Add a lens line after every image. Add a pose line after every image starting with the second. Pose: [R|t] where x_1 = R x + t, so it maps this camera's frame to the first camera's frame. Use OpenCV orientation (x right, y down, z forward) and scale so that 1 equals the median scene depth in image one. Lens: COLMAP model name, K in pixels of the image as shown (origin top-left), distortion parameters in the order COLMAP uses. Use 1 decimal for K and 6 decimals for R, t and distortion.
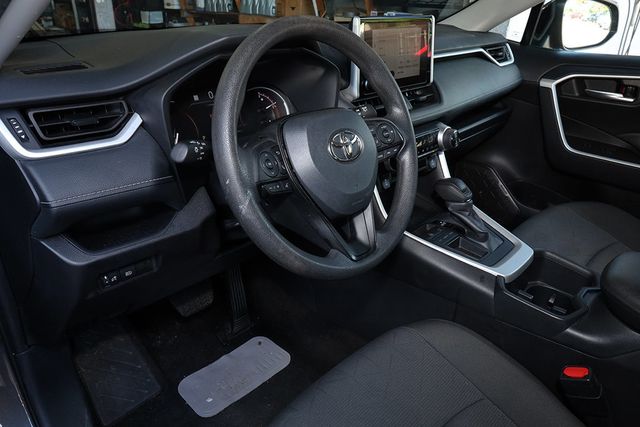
lens RADIAL K [[456.2, 0, 317.9], [0, 456.2, 212.6], [0, 0, 1]] dist [0.003528, 0.006073]
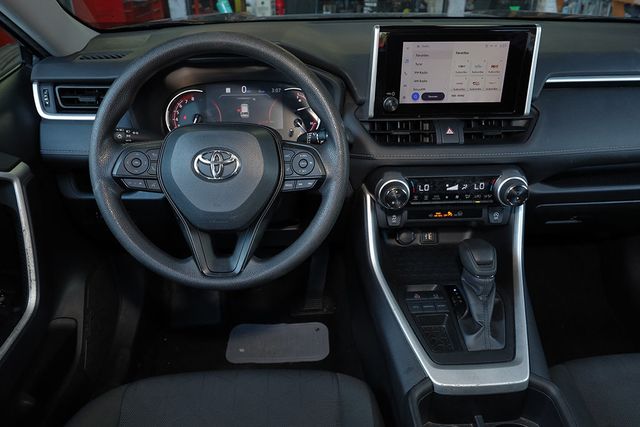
lens RADIAL K [[456.2, 0, 318.3], [0, 456.2, 211.3], [0, 0, 1]] dist [0.003528, 0.006073]
pose [[0.729205, 0.313008, -0.608511, 0.632554], [-0.276920, 0.948166, 0.155875, -0.195411], [0.625759, 0.054844, 0.778086, 0.269439]]
